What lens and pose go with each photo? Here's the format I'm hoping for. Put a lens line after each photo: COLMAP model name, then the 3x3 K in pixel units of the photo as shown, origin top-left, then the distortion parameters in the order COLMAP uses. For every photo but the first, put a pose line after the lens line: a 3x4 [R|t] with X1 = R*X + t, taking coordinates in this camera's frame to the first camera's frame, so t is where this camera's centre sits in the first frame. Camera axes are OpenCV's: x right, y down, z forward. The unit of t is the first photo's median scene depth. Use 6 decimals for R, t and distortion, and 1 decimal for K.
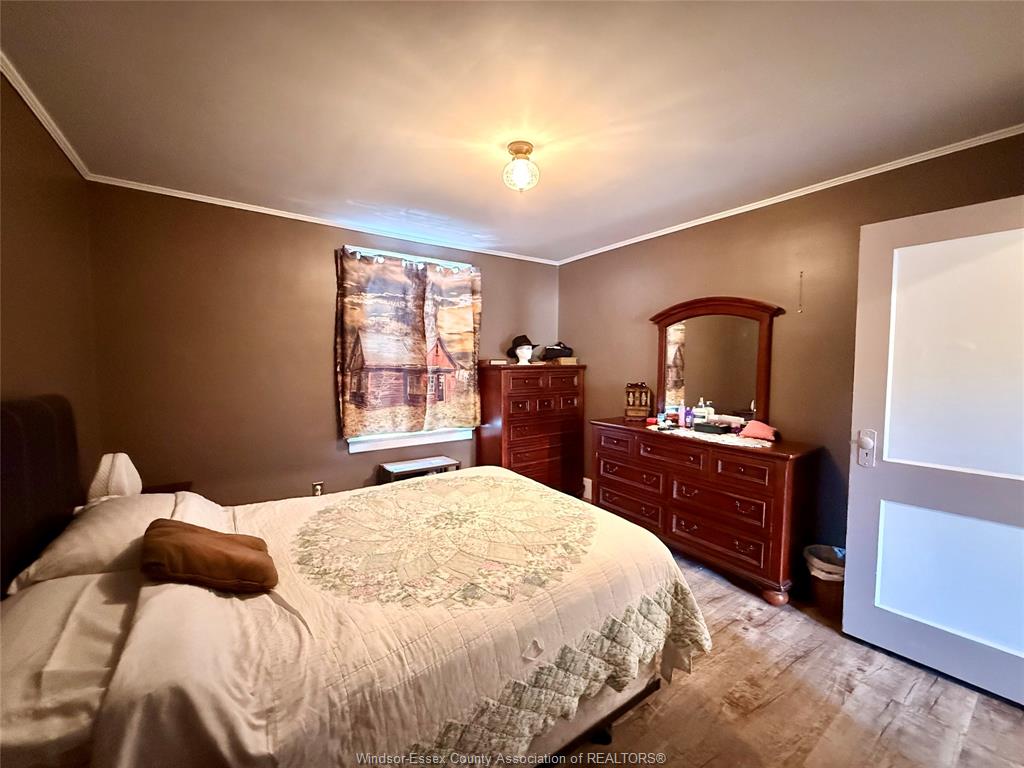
lens RADIAL K [[406.2, 0, 510.6], [0, 406.2, 384.1], [0, 0, 1]] dist [-0.008645, 0.000329]
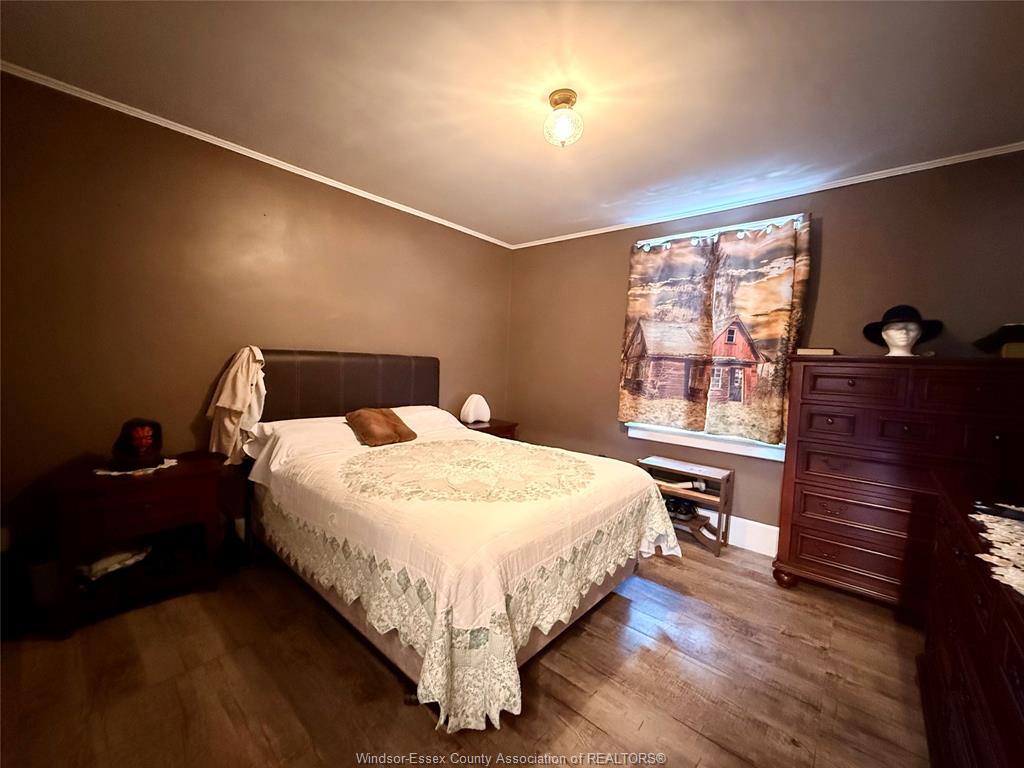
lens RADIAL K [[406.2, 0, 510.6], [0, 406.2, 384.1], [0, 0, 1]] dist [-0.008645, 0.000329]
pose [[0.235998, 0.061307, -0.969818, 0.517665], [-0.092171, 0.994921, 0.040464, 0.017615], [0.967372, 0.079840, 0.240450, 0.401485]]
